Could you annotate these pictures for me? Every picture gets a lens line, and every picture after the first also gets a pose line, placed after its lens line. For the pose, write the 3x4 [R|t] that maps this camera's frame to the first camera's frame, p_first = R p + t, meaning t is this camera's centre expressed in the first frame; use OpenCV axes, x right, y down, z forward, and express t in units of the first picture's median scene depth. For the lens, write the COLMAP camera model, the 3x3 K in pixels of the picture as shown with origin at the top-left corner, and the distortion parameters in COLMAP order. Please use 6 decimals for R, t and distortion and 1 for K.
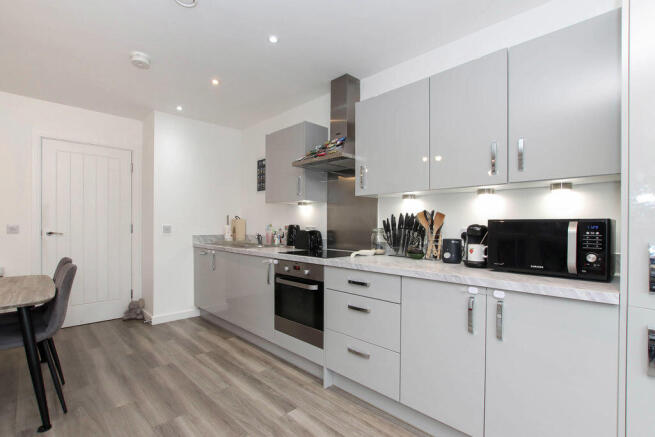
lens RADIAL K [[302.3, 0, 327.2], [0, 302.3, 223.2], [0, 0, 1]] dist [-0.000285, 0.000018]
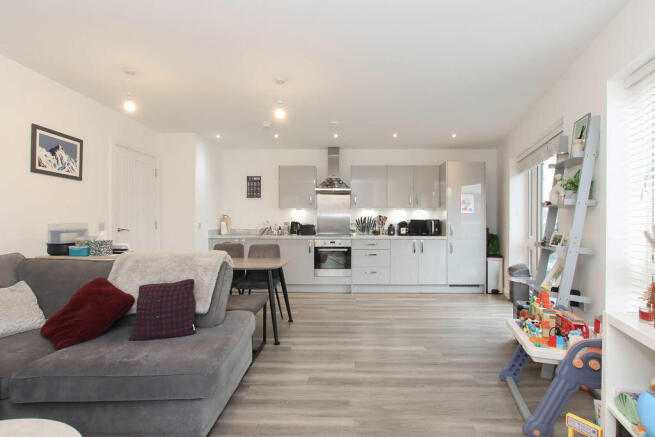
lens RADIAL K [[302.3, 0, 328.3], [0, 302.3, 218.8], [0, 0, 1]] dist [-0.000285, 0.000018]
pose [[0.735200, 0.001792, 0.677847, -1.477204], [-0.001547, 0.999998, -0.000966, -0.011592], [-0.677848, -0.000338, 0.735202, -0.484435]]
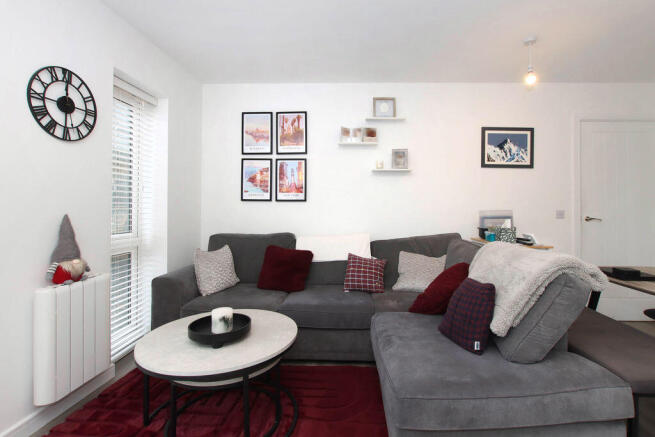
lens RADIAL K [[302.3, 0, 335.8], [0, 302.3, 204.7], [0, 0, 1]] dist [-0.000285, 0.000018]
pose [[0.723502, -0.008465, -0.690270, -1.111179], [0.003086, 0.999954, -0.009028, -0.008328], [0.690315, 0.004402, 0.723495, -0.351144]]
